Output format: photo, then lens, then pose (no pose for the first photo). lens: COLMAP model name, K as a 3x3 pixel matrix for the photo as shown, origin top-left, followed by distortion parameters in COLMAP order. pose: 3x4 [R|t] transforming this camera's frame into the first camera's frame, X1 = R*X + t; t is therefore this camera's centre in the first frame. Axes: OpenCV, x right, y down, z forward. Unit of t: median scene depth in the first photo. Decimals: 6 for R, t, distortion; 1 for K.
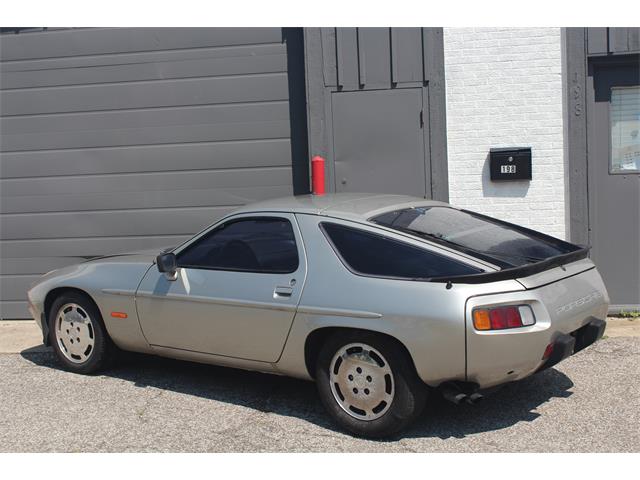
lens RADIAL K [[990.9, 0, 324.8], [0, 990.9, 234.8], [0, 0, 1]] dist [0.005345, 0.000000]
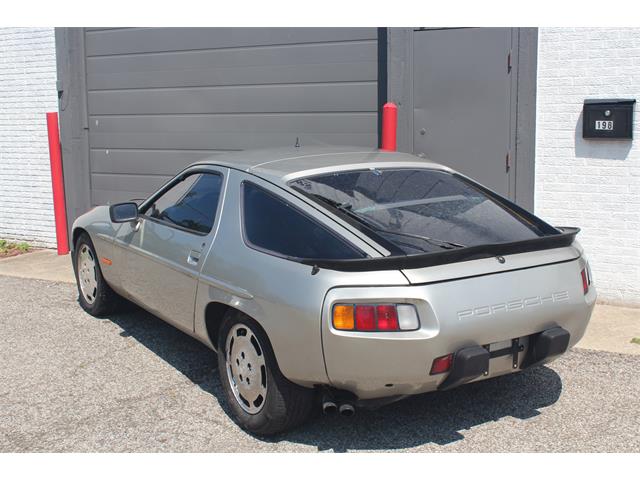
lens RADIAL K [[916.7, 0, 323.2], [0, 916.7, 244.4], [0, 0, 1]] dist [-0.001408, 0.000000]
pose [[0.925155, 0.087369, -0.369398, 0.373131], [-0.056177, 0.993949, 0.094390, -0.037699], [0.375409, -0.066574, 0.924465, 0.282846]]
